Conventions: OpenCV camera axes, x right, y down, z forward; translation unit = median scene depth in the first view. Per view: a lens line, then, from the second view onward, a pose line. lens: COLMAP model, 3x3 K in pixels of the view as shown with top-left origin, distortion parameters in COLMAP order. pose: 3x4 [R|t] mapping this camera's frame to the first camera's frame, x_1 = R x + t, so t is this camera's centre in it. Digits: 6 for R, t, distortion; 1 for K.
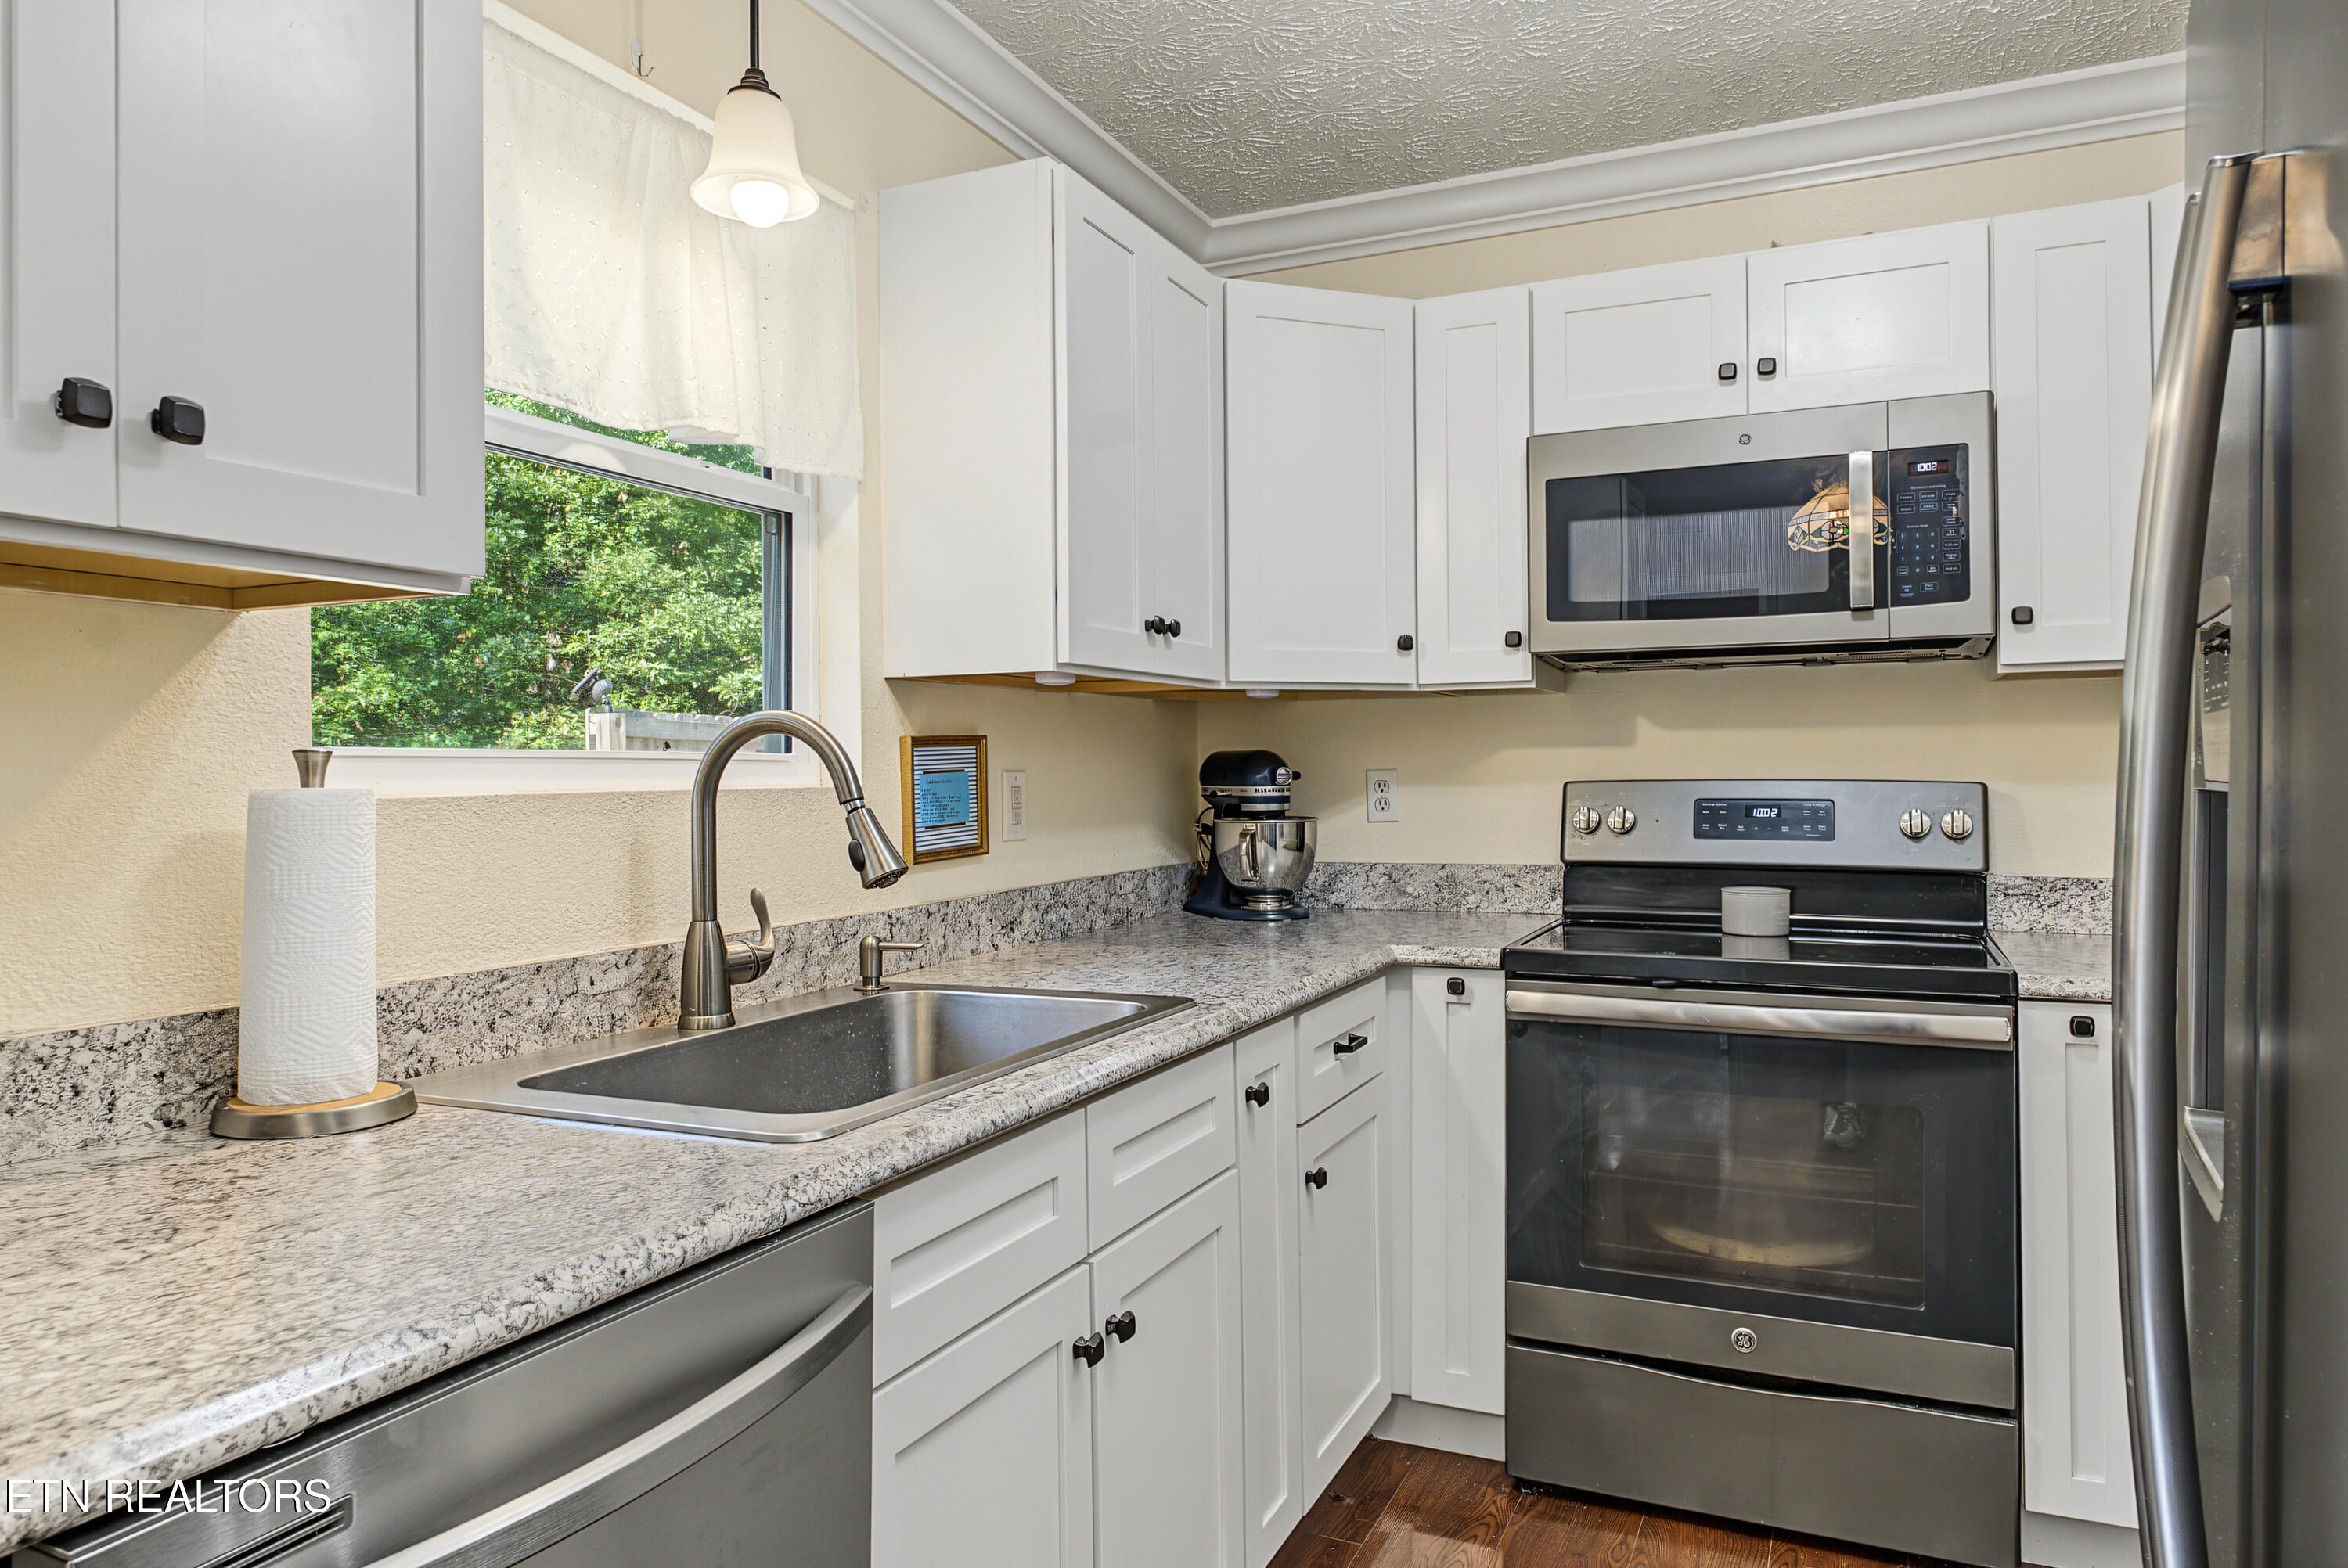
lens RADIAL K [[1387.5, 0, 1177.2], [0, 1387.5, 721.5], [0, 0, 1]] dist [-0.001541, -0.001529]
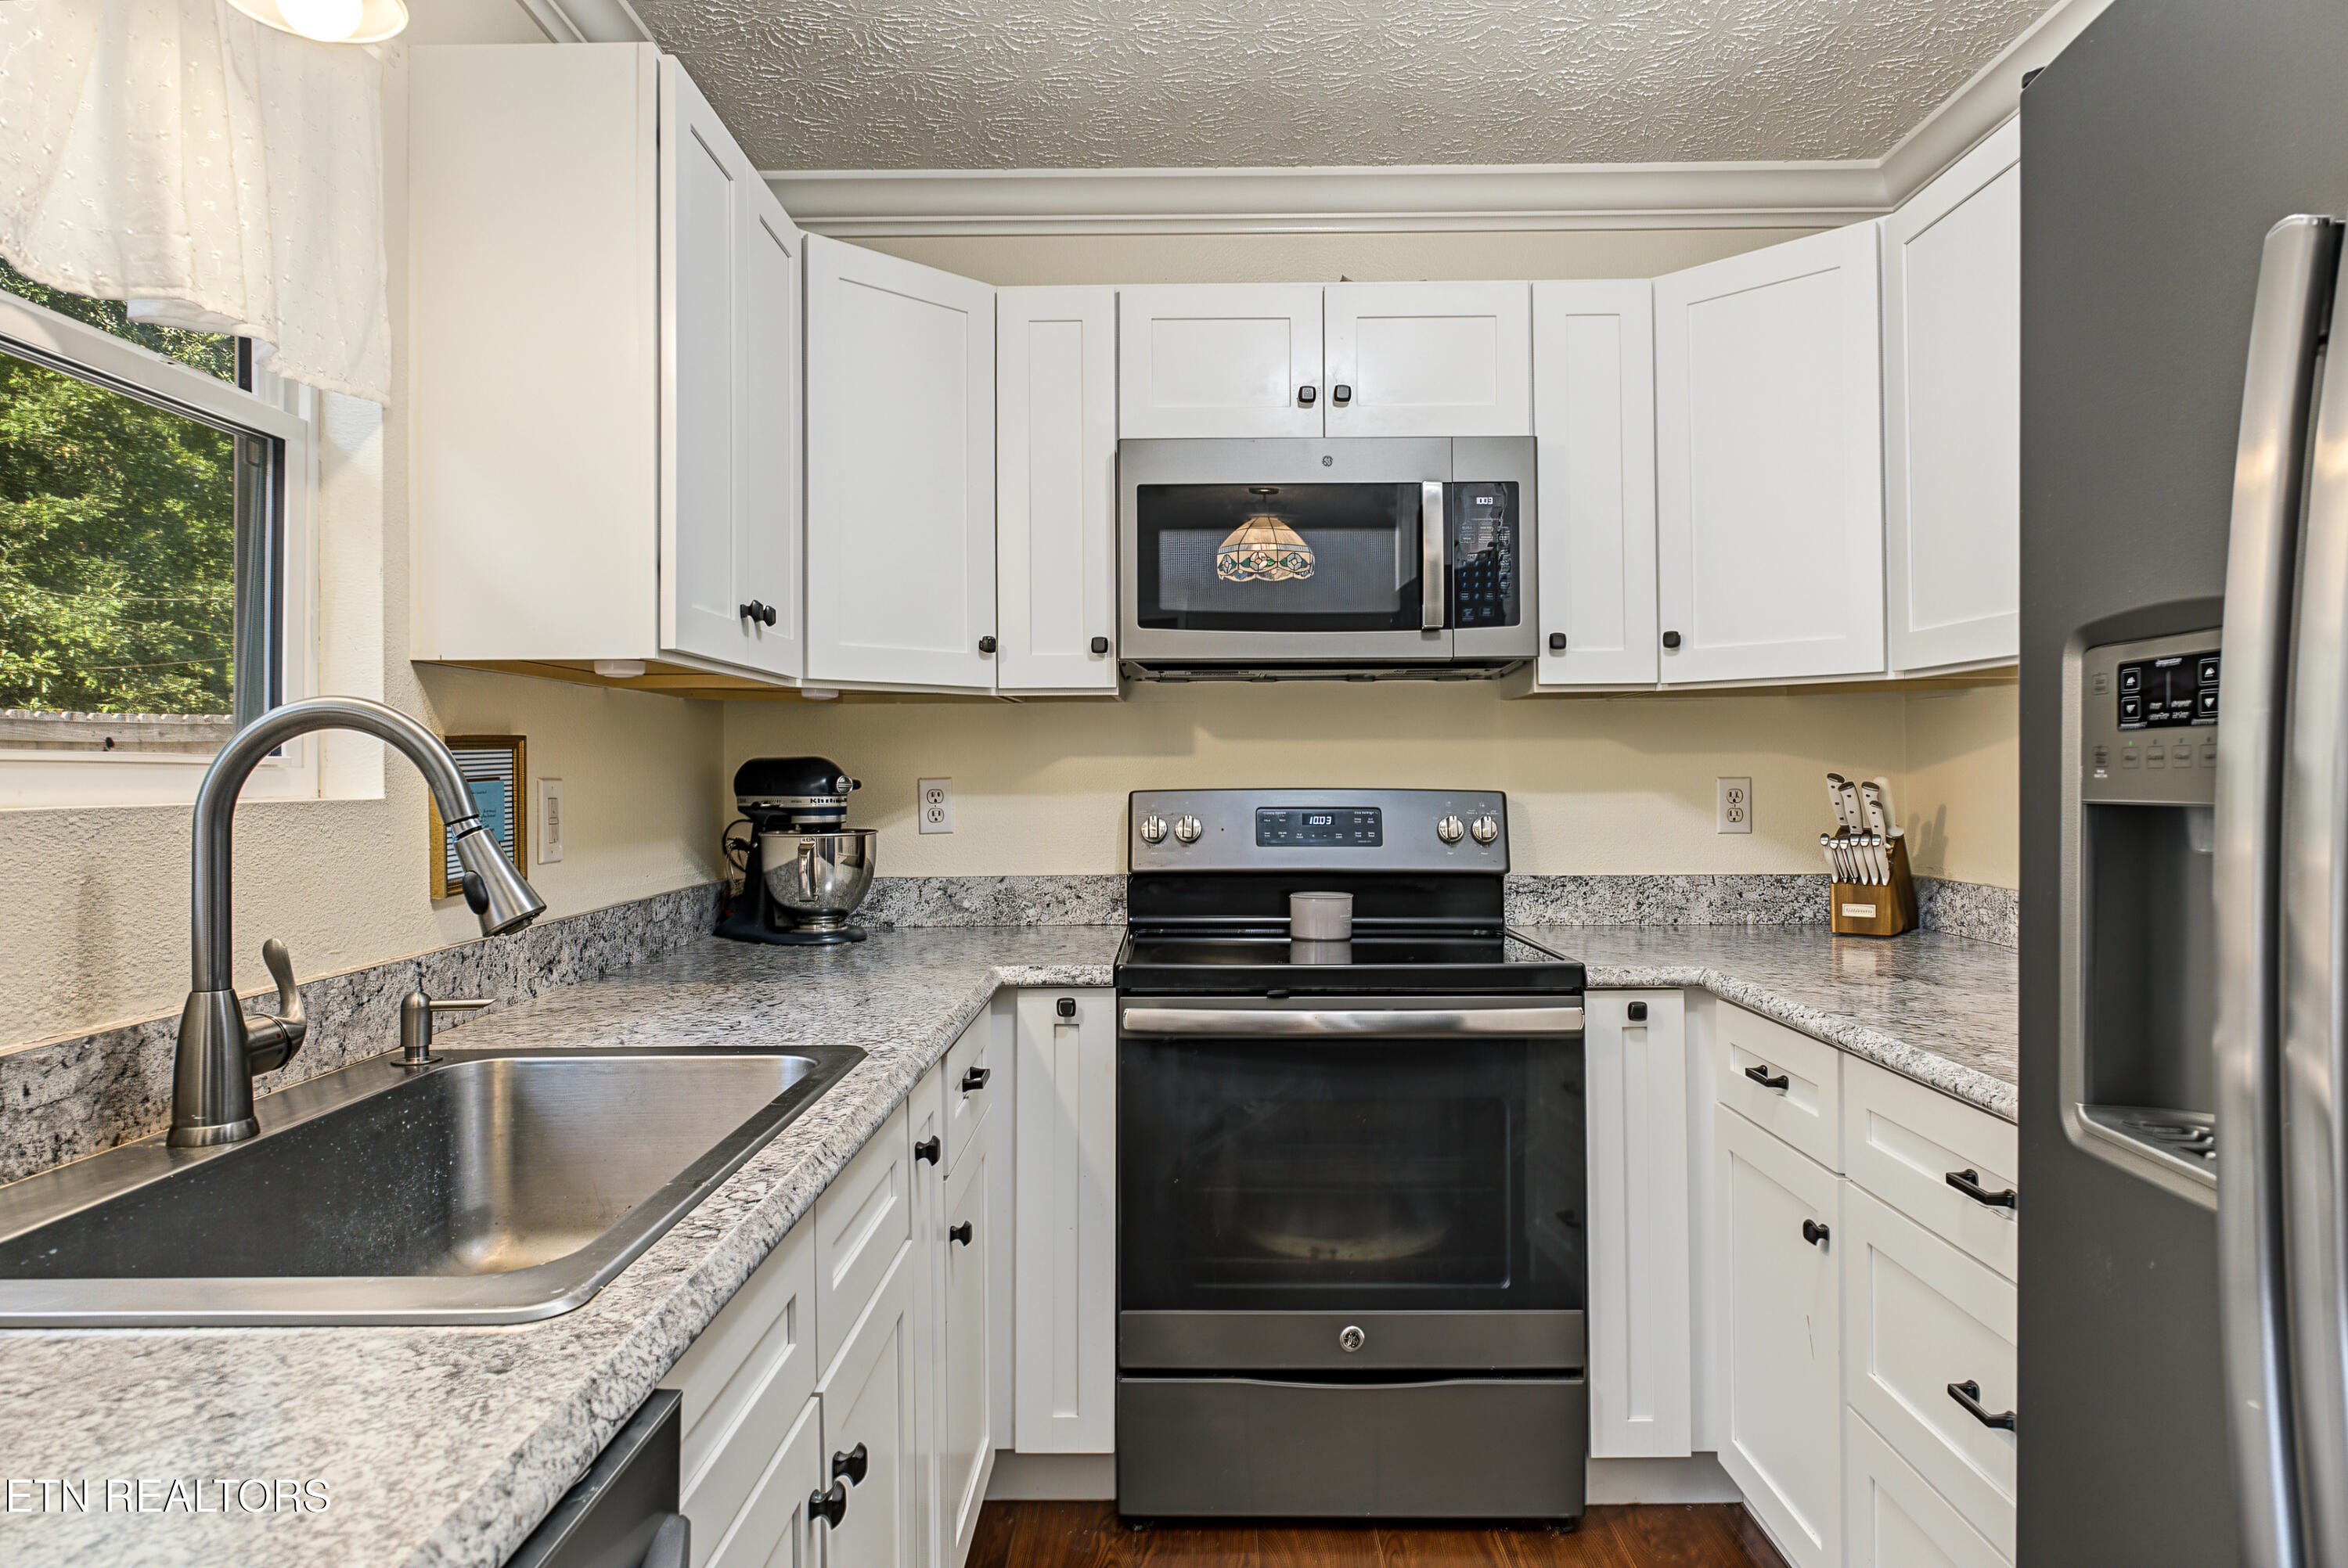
lens RADIAL K [[1387.5, 0, 1177.2], [0, 1387.5, 721.5], [0, 0, 1]] dist [-0.001541, -0.001529]
pose [[0.922058, 0.018432, 0.386613, -0.093892], [-0.016247, 0.999828, -0.008919, 0.002410], [-0.386711, 0.001942, 0.922199, 0.088270]]
